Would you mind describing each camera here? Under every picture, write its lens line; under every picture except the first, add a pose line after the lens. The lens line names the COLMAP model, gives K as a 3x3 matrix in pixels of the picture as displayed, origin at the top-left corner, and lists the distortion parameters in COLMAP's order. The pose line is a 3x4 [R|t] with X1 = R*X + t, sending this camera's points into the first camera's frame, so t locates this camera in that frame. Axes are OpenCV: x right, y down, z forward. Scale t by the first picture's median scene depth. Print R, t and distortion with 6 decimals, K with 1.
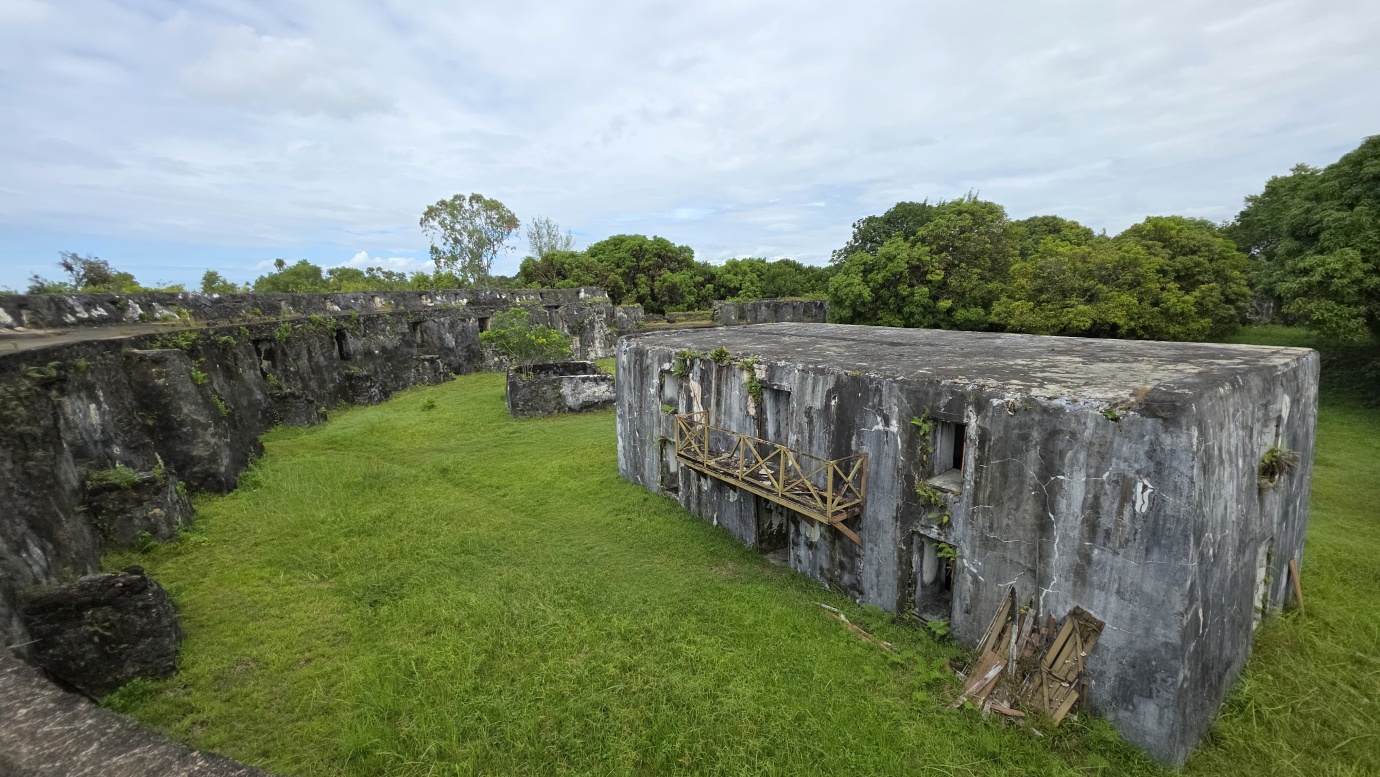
lens RADIAL K [[556.7, 0, 689.8], [0, 556.7, 388.6], [0, 0, 1]] dist [0.007076, -0.002398]
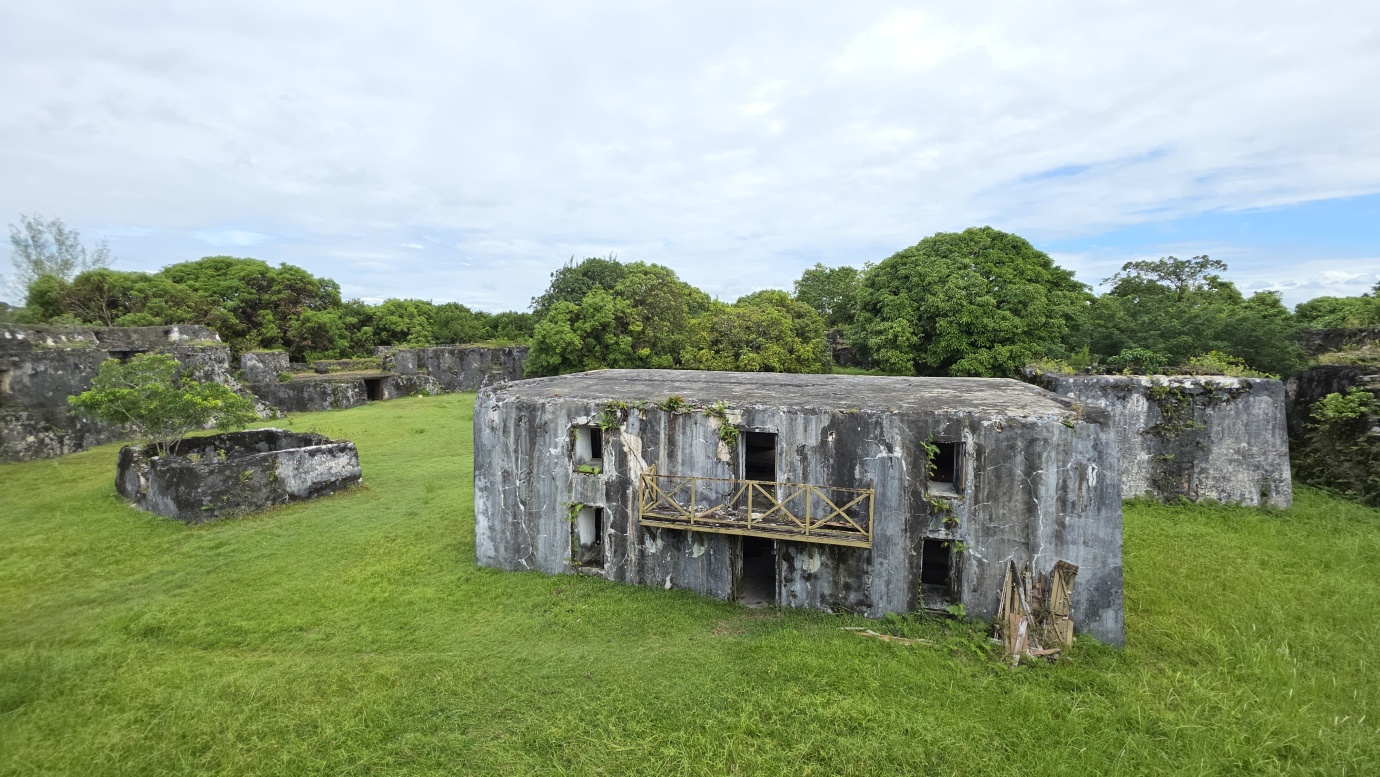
lens RADIAL K [[556.7, 0, 691.7], [0, 556.7, 387.7], [0, 0, 1]] dist [0.007076, -0.002398]
pose [[0.774372, -0.035782, 0.631718, -0.455669], [0.090149, 0.994454, -0.054178, -0.028218], [-0.626275, 0.098903, 0.773303, 0.217181]]
